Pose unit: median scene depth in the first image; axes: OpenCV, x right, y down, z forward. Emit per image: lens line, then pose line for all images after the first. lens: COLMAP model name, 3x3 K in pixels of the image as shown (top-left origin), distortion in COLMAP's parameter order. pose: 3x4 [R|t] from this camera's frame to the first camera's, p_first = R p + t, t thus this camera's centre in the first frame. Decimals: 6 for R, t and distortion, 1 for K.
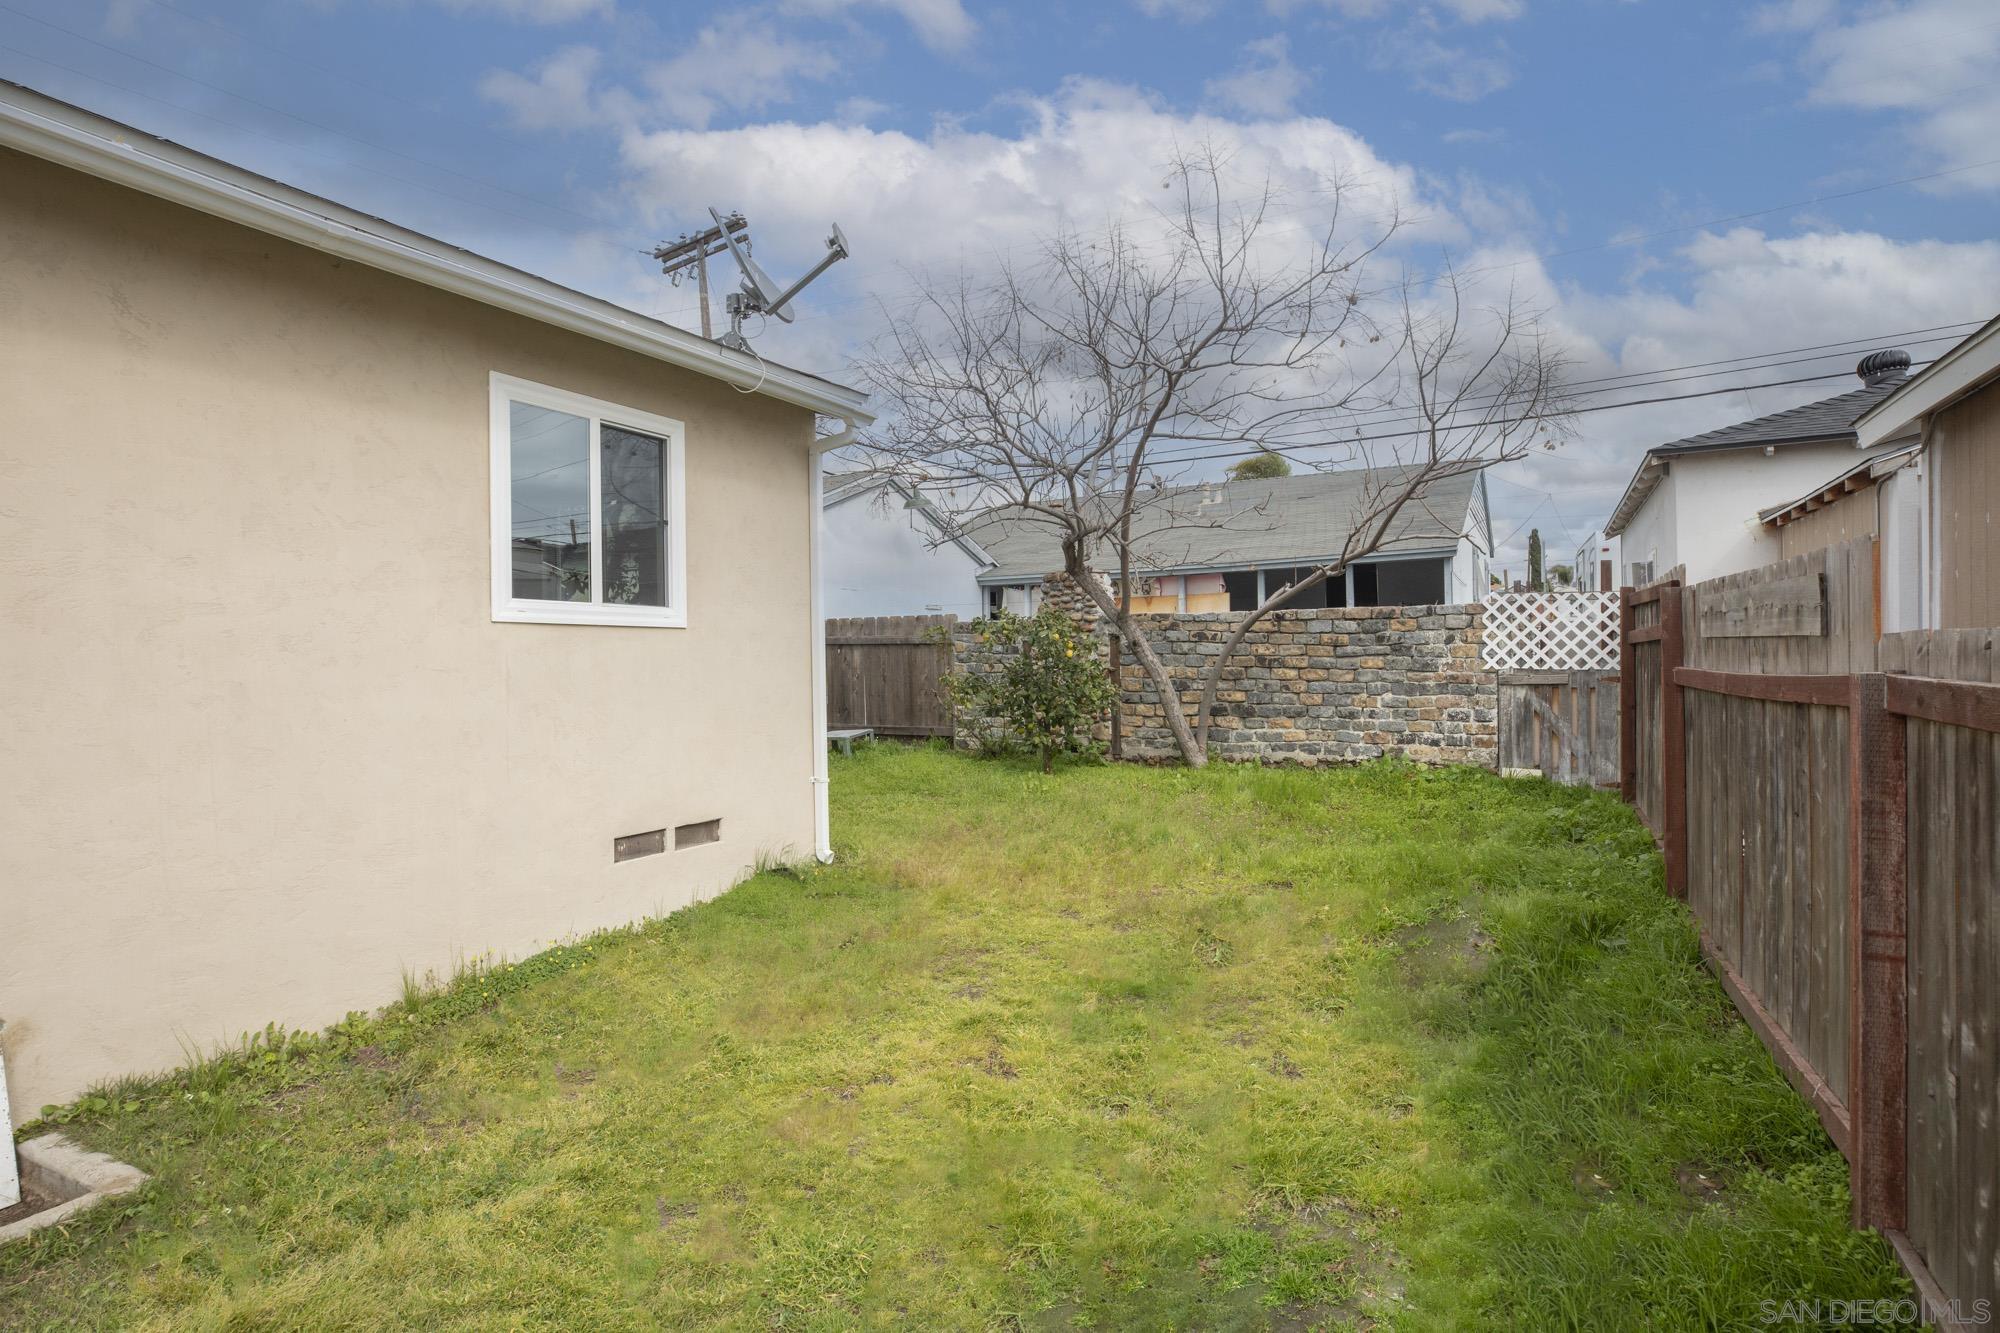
lens RADIAL K [[1026.3, 0, 996.1], [0, 1026.3, 665.5], [0, 0, 1]] dist [-0.036533, -0.000522]
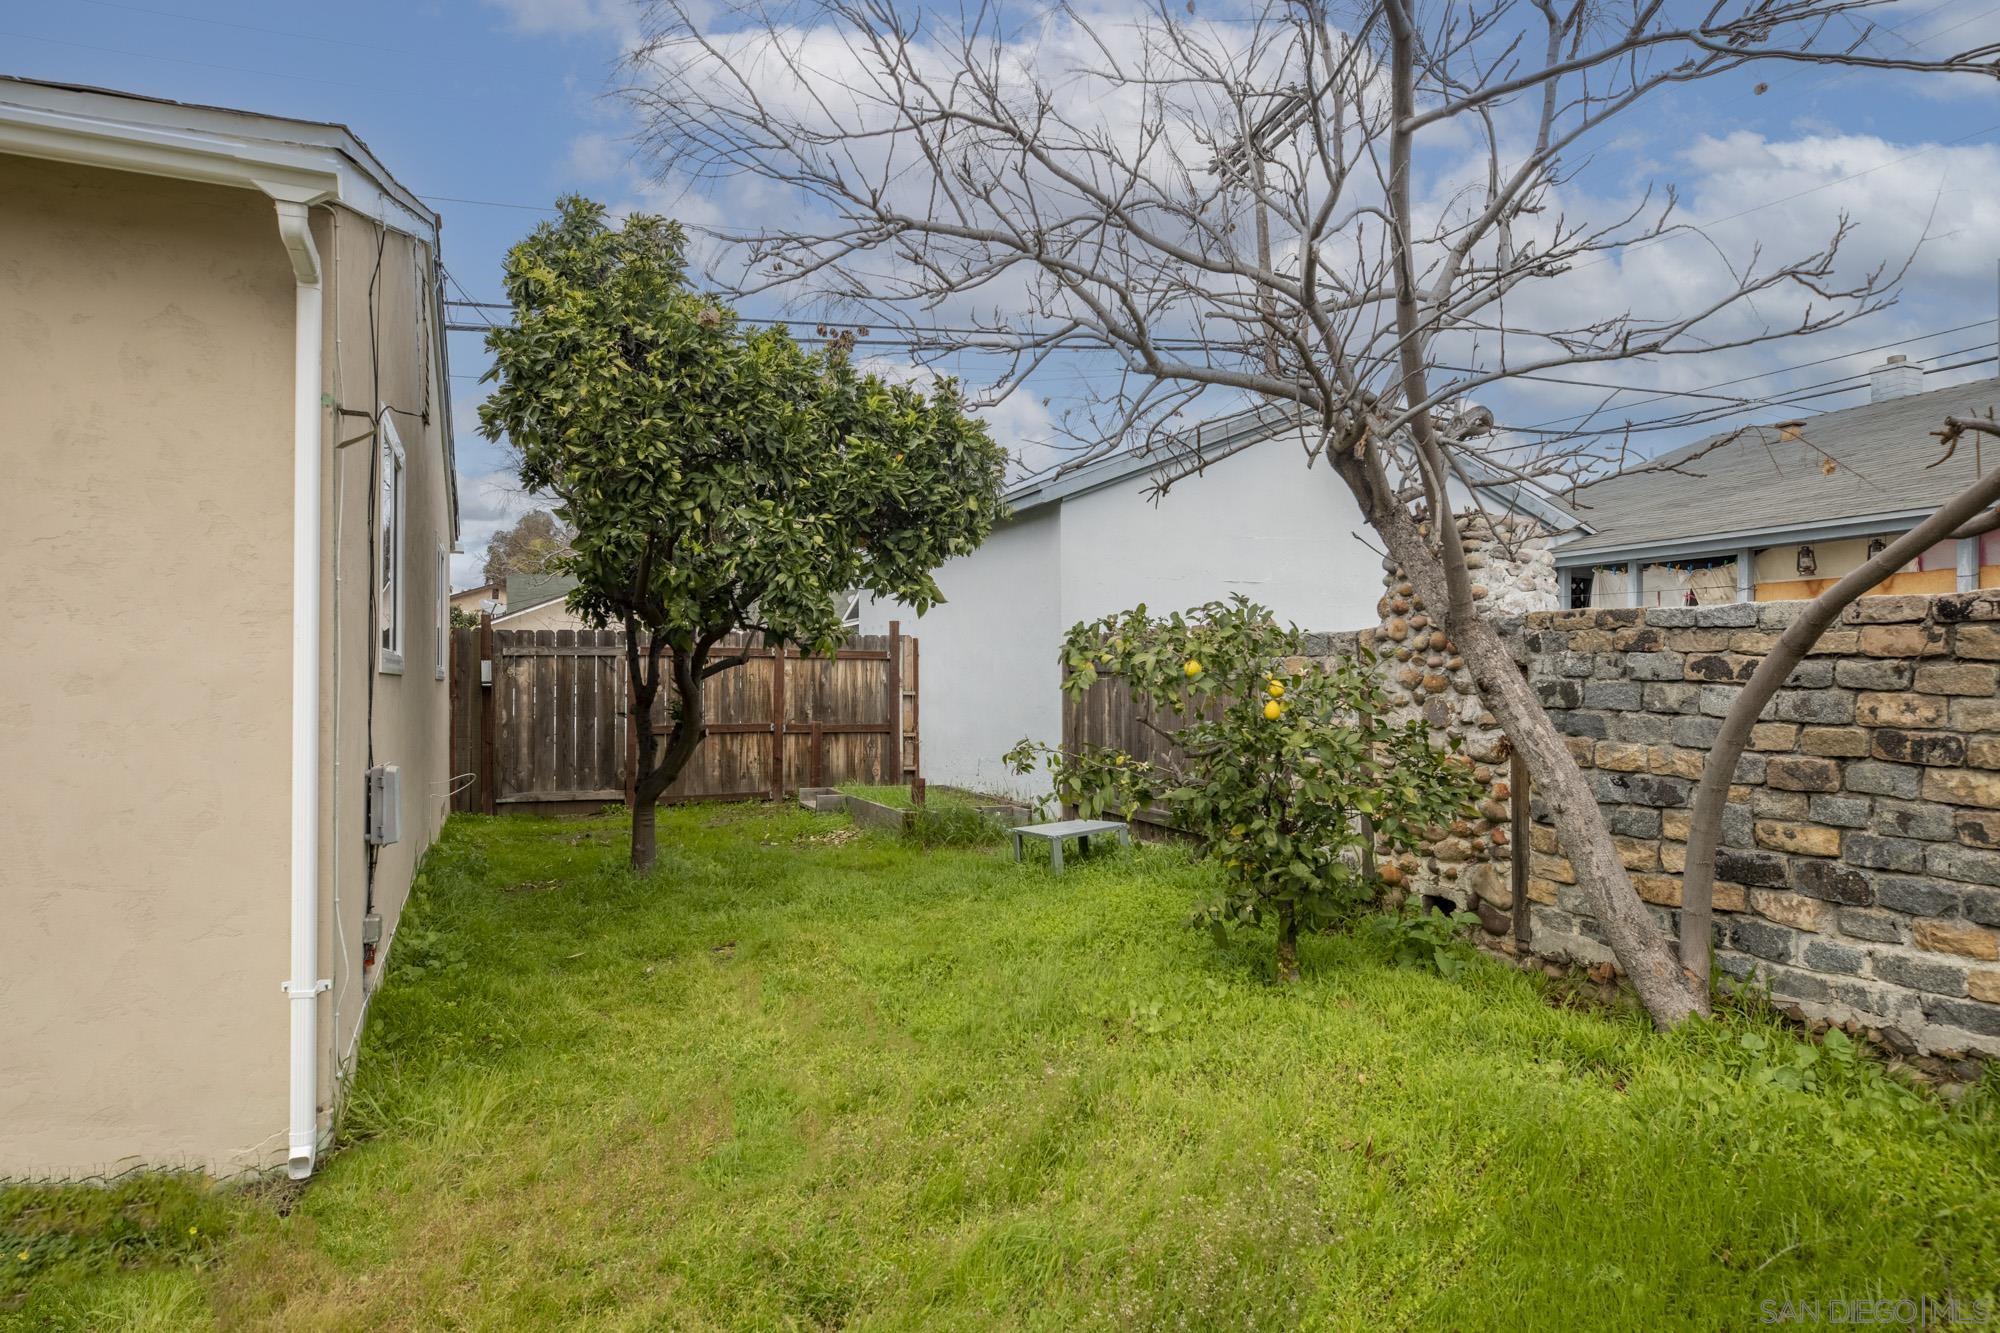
lens RADIAL K [[1164.9, 0, 999.7], [0, 1164.9, 669.4], [0, 0, 1]] dist [-0.000548, 0.000235]
pose [[0.786477, 0.006619, -0.617584, 0.282290], [-0.012751, 0.999903, -0.005521, -0.024489], [0.617488, 0.012217, 0.786485, 0.550683]]
